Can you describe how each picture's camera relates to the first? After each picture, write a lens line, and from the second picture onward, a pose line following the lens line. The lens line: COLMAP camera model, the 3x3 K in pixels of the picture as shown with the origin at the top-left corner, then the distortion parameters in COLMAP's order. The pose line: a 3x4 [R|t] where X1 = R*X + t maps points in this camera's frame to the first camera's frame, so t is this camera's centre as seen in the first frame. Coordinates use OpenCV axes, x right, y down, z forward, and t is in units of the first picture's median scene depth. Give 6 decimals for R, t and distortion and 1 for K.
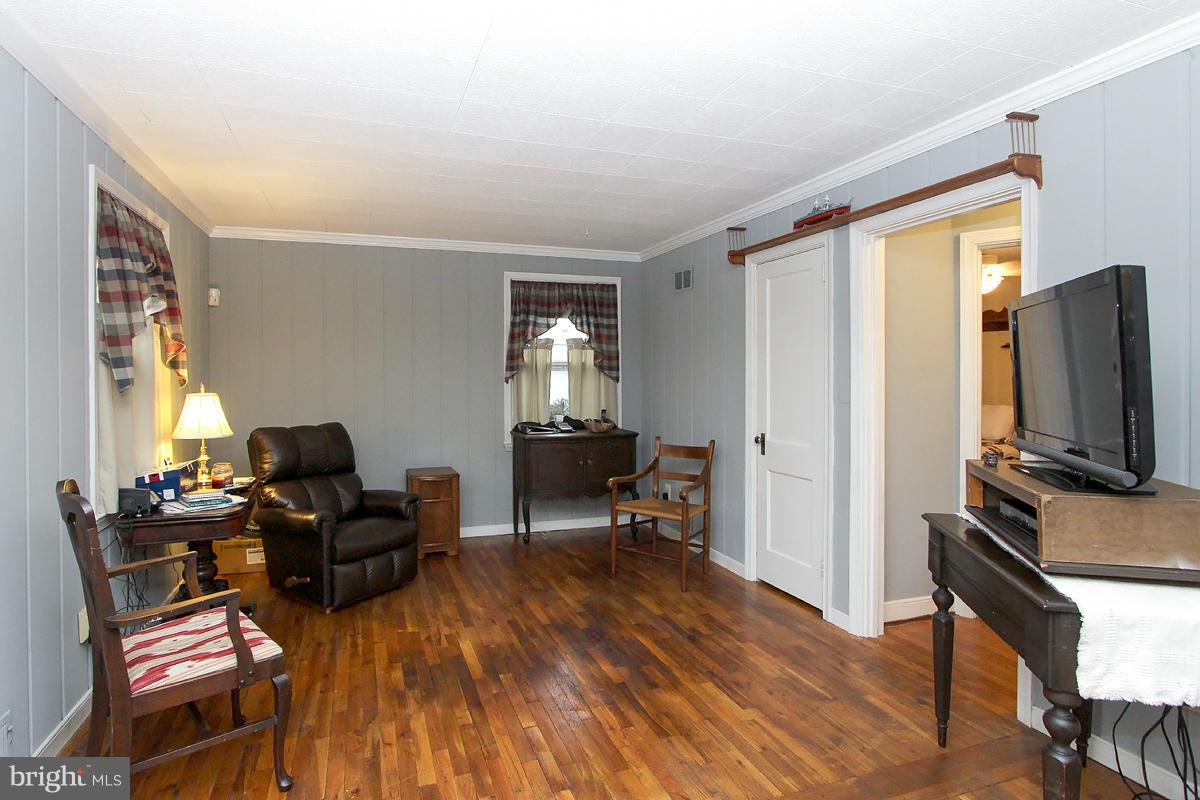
lens RADIAL K [[622.4, 0, 585.4], [0, 622.4, 382.6], [0, 0, 1]] dist [-0.027157, 0.000097]
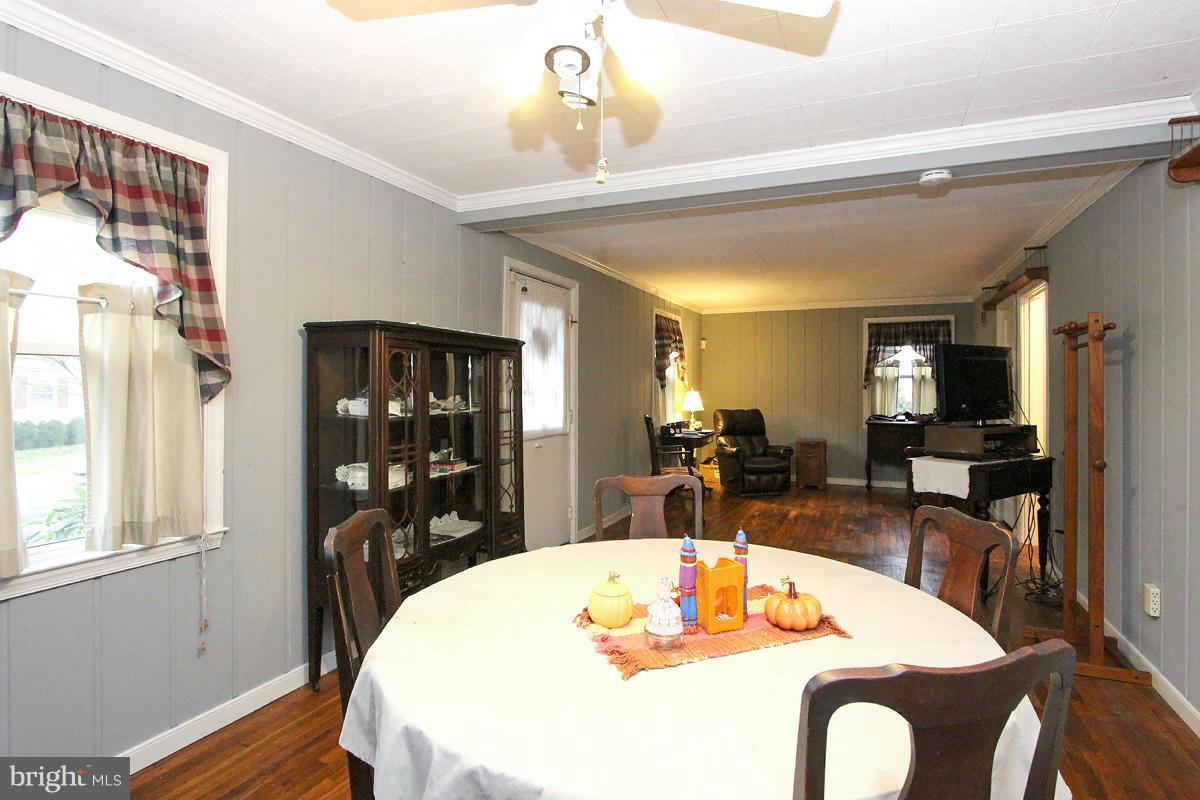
lens RADIAL K [[615.5, 0, 592.2], [0, 615.5, 393.8], [0, 0, 1]] dist [-0.018938, 0.002859]
pose [[0.713581, 0.012403, -0.700463, 0.604566], [-0.011640, 0.999915, 0.005847, 0.014424], [0.700476, 0.003981, 0.713665, -0.756719]]
